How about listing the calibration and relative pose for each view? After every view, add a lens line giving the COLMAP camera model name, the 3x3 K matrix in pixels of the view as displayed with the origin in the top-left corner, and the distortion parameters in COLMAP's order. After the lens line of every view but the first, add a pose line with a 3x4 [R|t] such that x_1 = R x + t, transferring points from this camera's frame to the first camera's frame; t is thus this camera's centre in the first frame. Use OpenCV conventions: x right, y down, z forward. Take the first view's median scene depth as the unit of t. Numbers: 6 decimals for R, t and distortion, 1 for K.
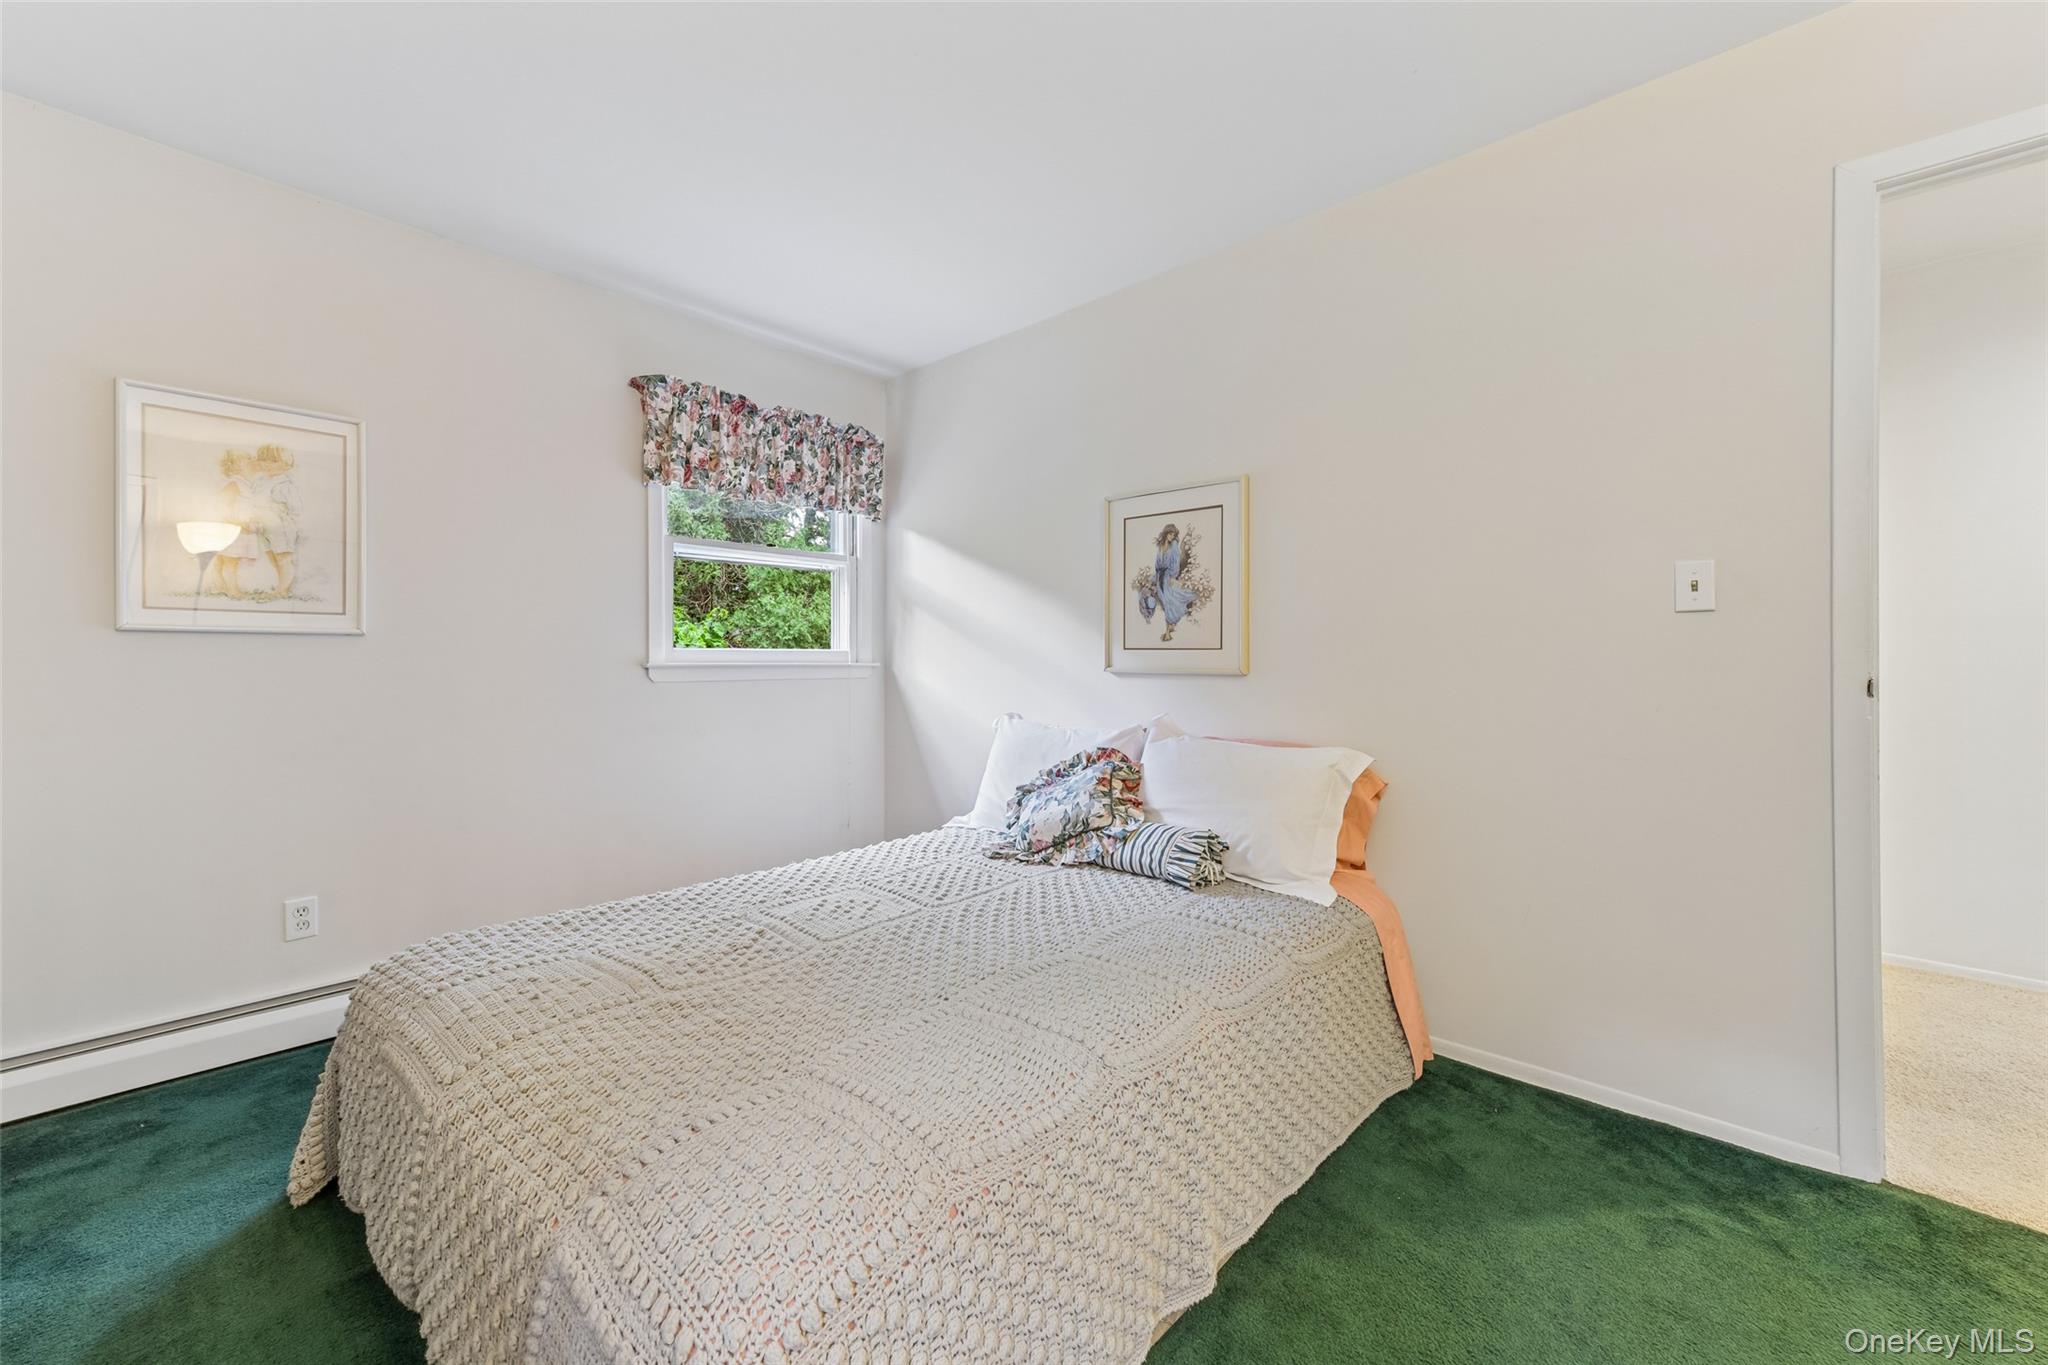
lens RADIAL K [[801.4, 0, 1037.0], [0, 801.4, 670.2], [0, 0, 1]] dist [0.003478, -0.000003]
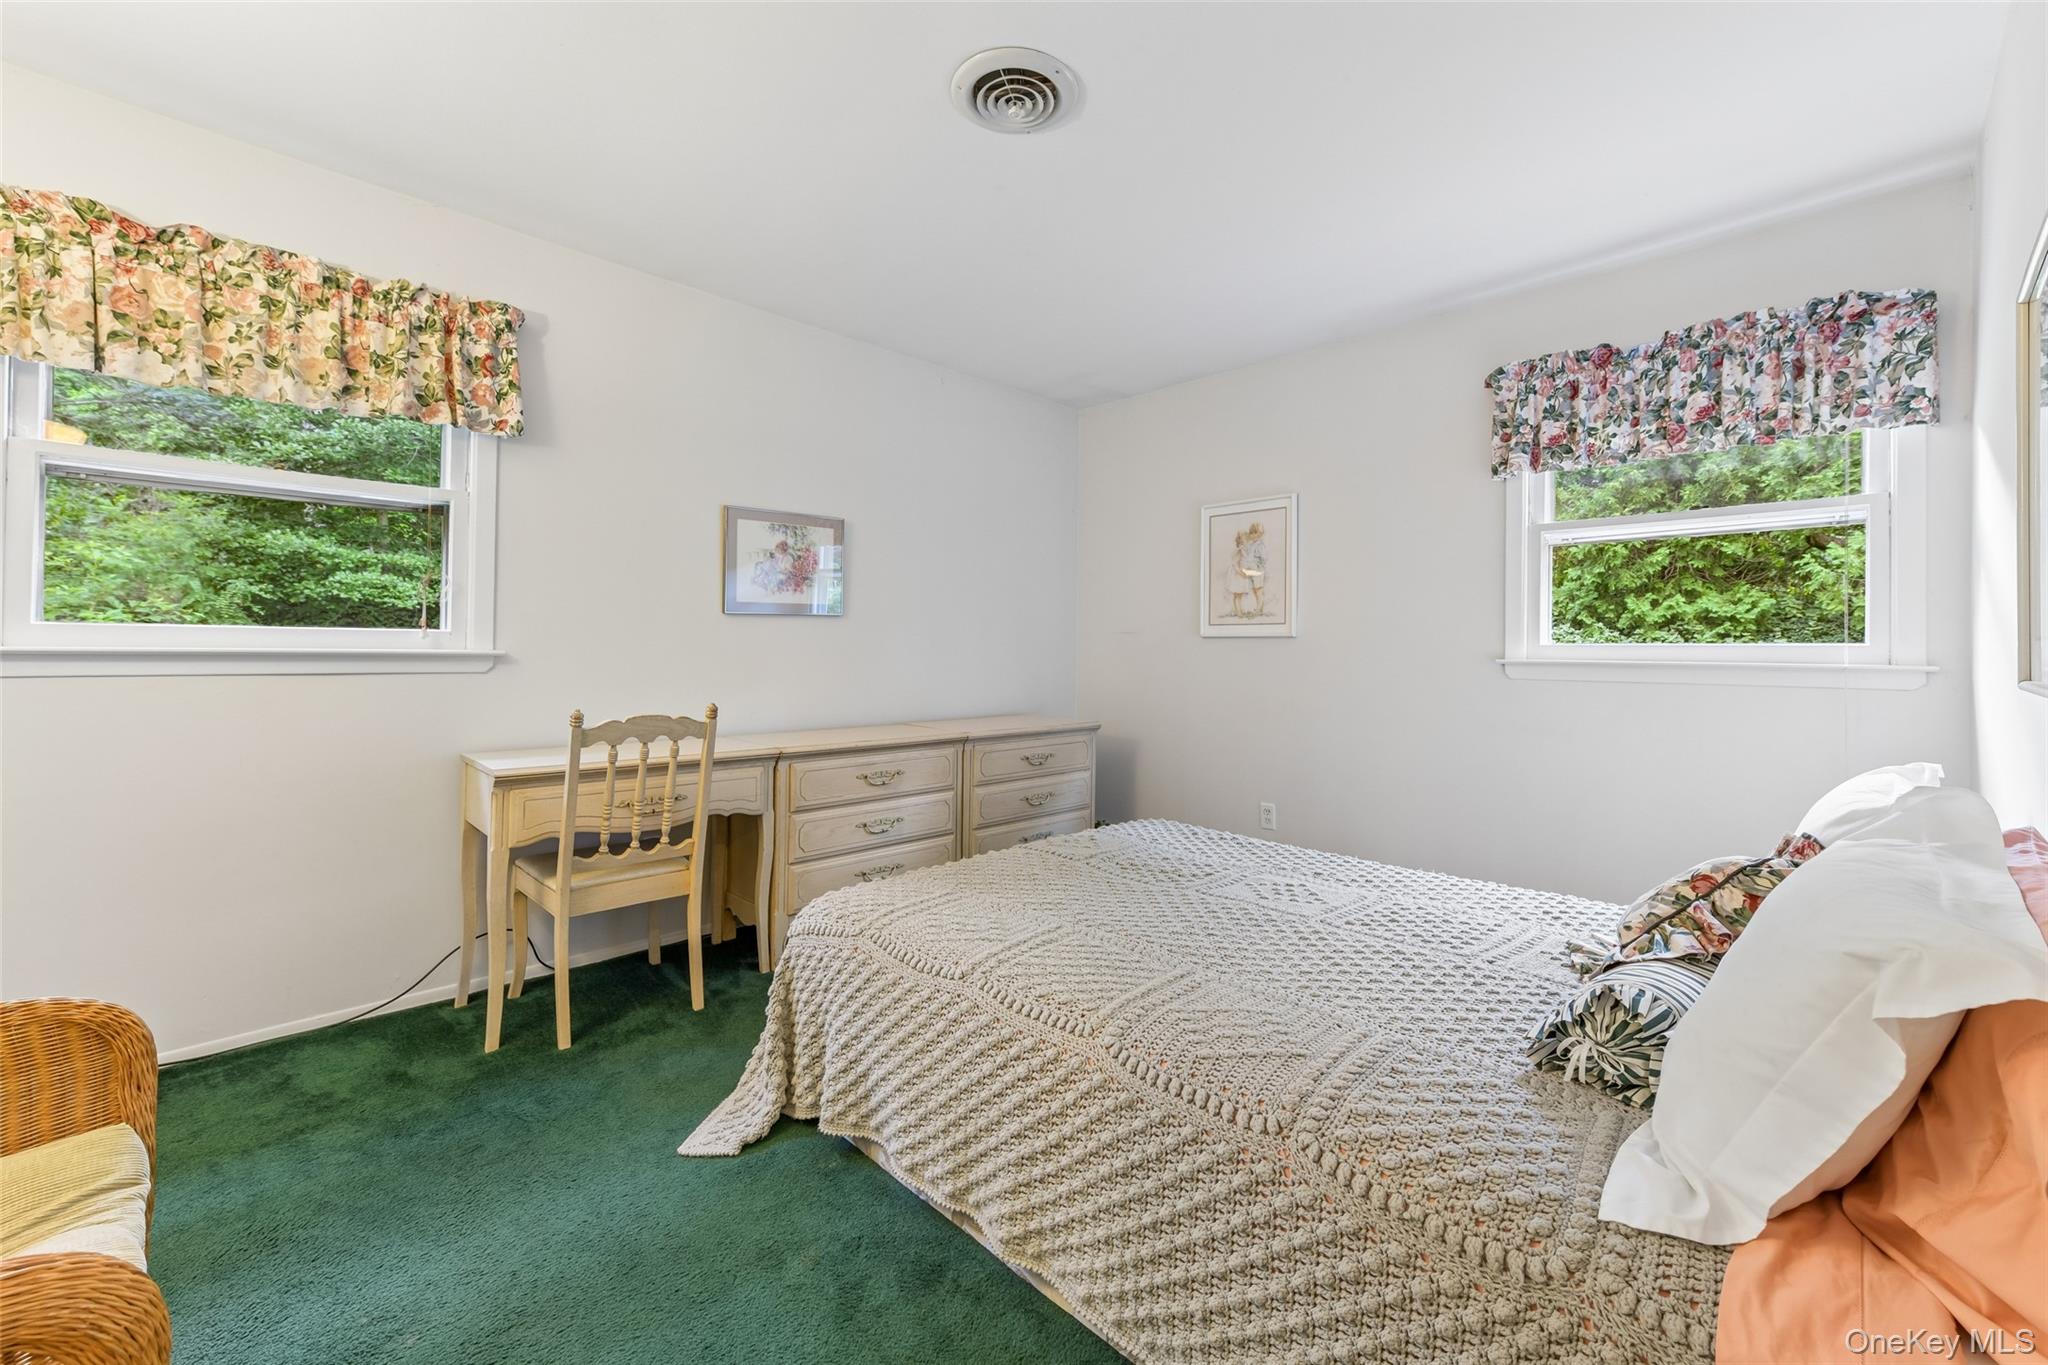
lens RADIAL K [[815.1, 0, 1024.0], [0, 815.1, 640.3], [0, 0, 1]] dist [0.001000, 0.000012]
pose [[-0.072965, -0.010834, -0.997276, 0.386605], [-0.020518, 0.999746, -0.009360, -0.007243], [0.997123, 0.019779, -0.073169, 0.334170]]
